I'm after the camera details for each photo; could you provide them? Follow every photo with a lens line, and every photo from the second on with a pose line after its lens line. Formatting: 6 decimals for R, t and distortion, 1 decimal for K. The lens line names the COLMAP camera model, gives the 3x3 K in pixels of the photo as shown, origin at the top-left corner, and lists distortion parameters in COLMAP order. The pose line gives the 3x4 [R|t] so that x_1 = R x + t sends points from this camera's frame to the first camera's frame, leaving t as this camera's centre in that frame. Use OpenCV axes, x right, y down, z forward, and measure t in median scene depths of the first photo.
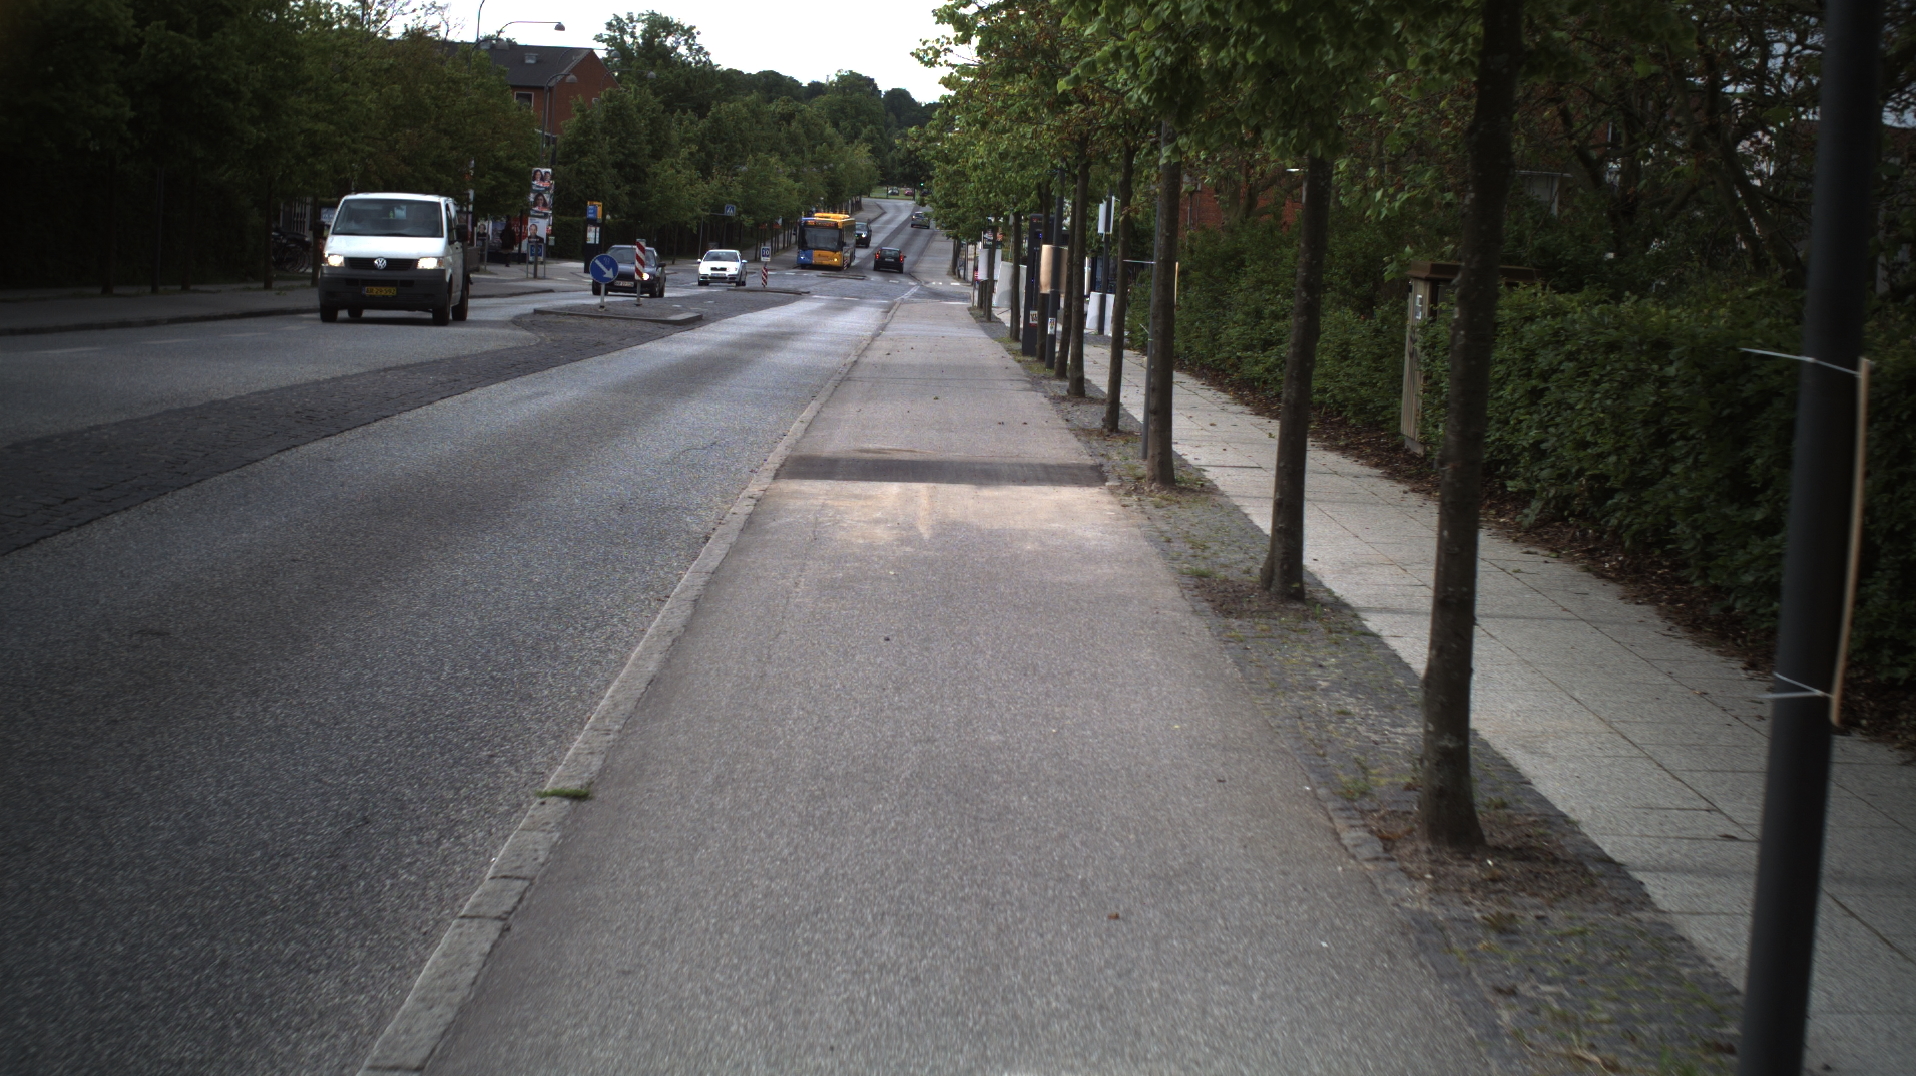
lens RADIAL K [[3230.9, 0, 958.0], [0, 3230.9, 538.0], [0, 0, 1]] dist [-0.313322, 0.571920]
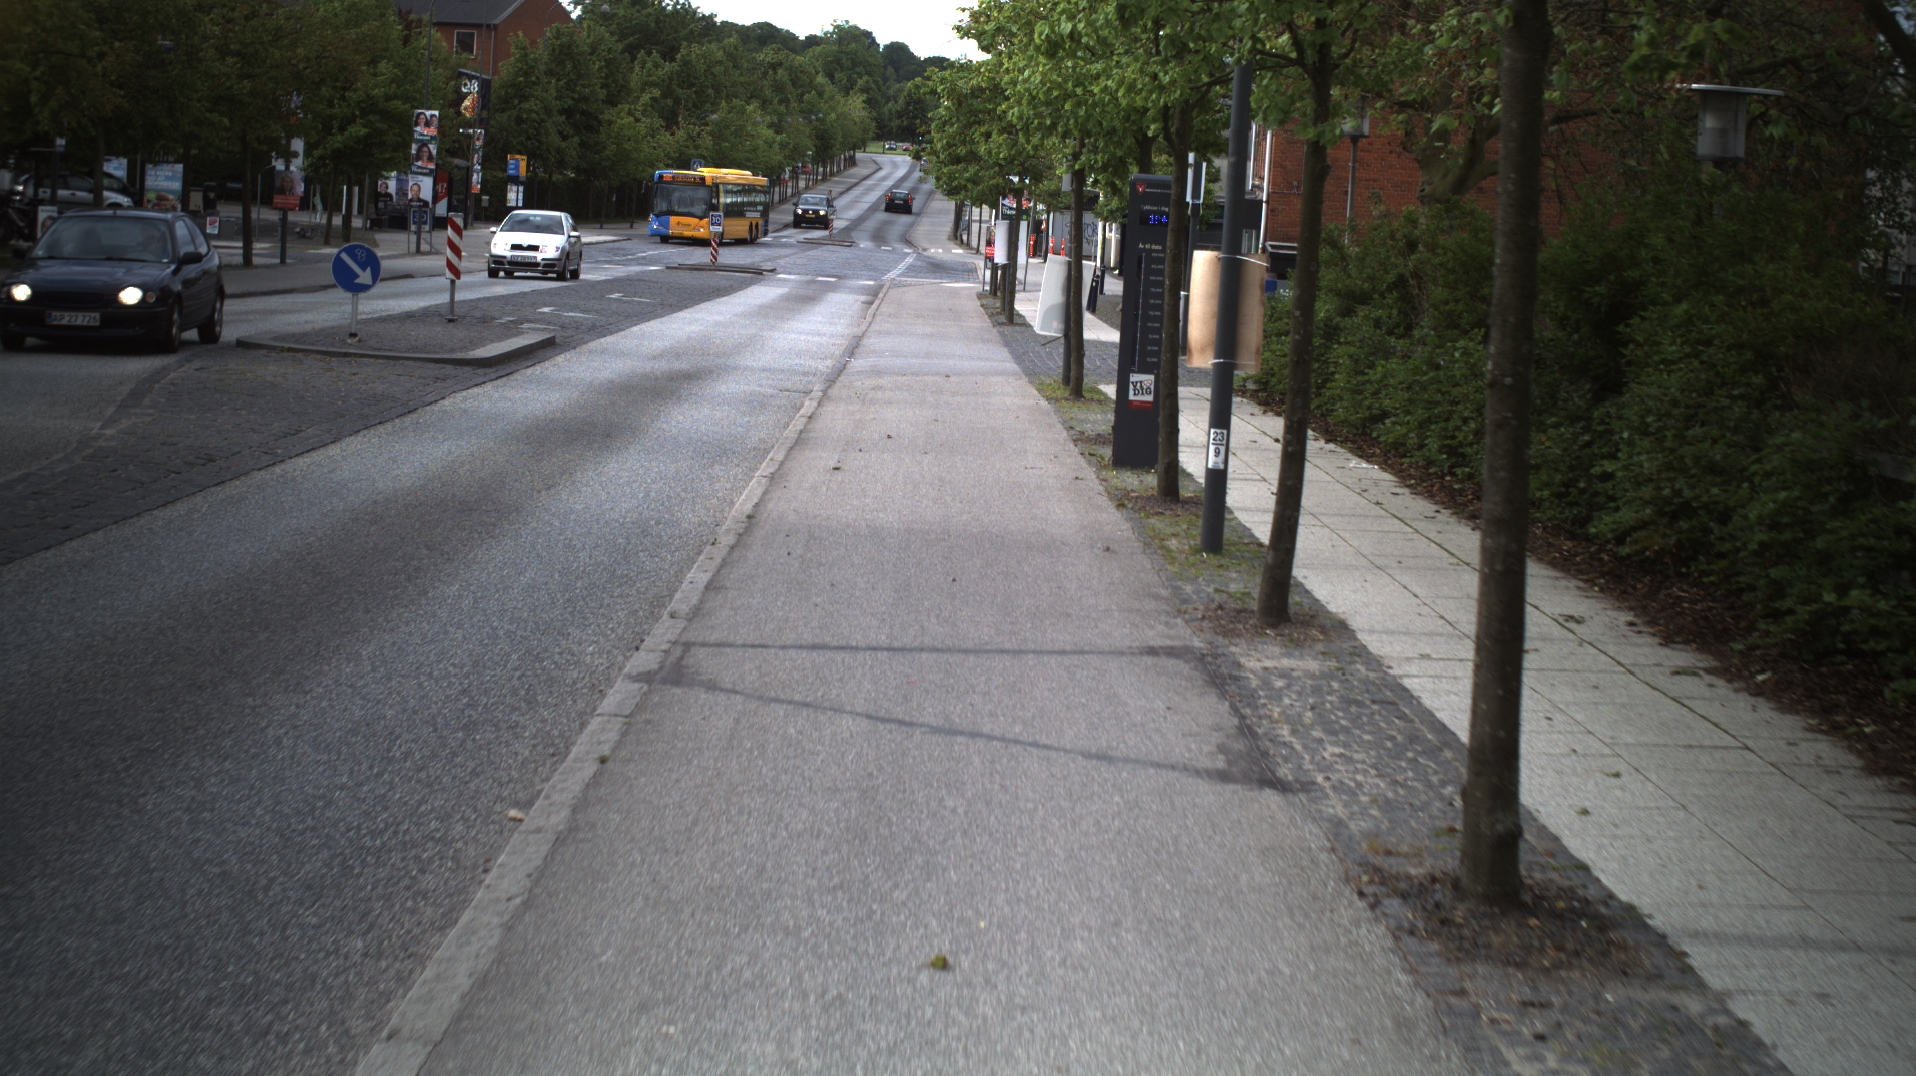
lens RADIAL K [[3230.9, 0, 958.0], [0, 3230.9, 538.0], [0, 0, 1]] dist [-0.313322, 0.571920]
pose [[0.999996, 0.002641, 0.000591, -0.002909], [-0.002648, 0.999903, 0.013685, -0.039609], [-0.000555, -0.013687, 0.999906, 0.389045]]
